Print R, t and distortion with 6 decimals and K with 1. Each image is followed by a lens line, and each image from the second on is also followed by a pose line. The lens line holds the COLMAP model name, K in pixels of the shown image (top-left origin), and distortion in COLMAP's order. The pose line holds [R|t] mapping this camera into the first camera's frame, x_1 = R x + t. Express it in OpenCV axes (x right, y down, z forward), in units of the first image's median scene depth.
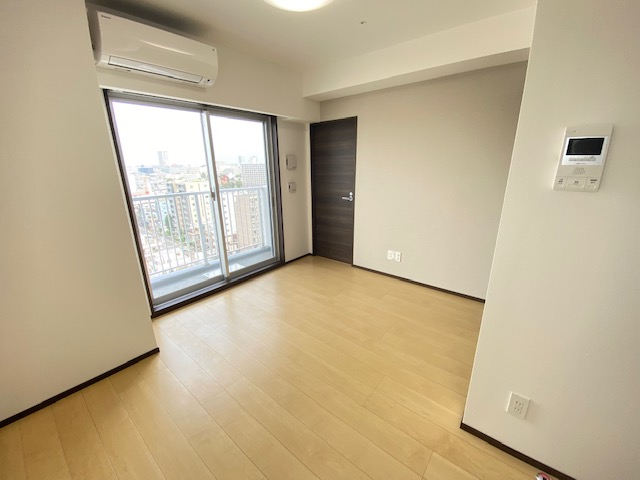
lens RADIAL K [[264.5, 0, 322.6], [0, 264.5, 243.5], [0, 0, 1]] dist [0.002518, -0.004719]
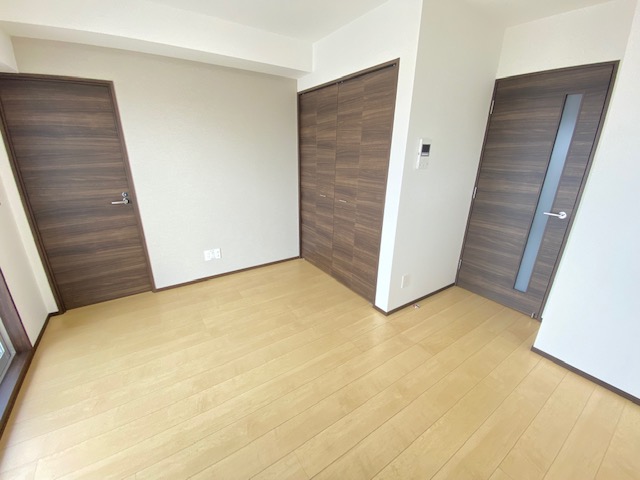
lens RADIAL K [[264.5, 0, 316.0], [0, 264.5, 240.3], [0, 0, 1]] dist [0.002518, -0.004719]
pose [[0.273821, -0.292962, 0.916076, -0.470980], [0.261788, 0.939219, 0.222114, -0.112311], [-0.925467, 0.178998, 0.333872, 0.368979]]
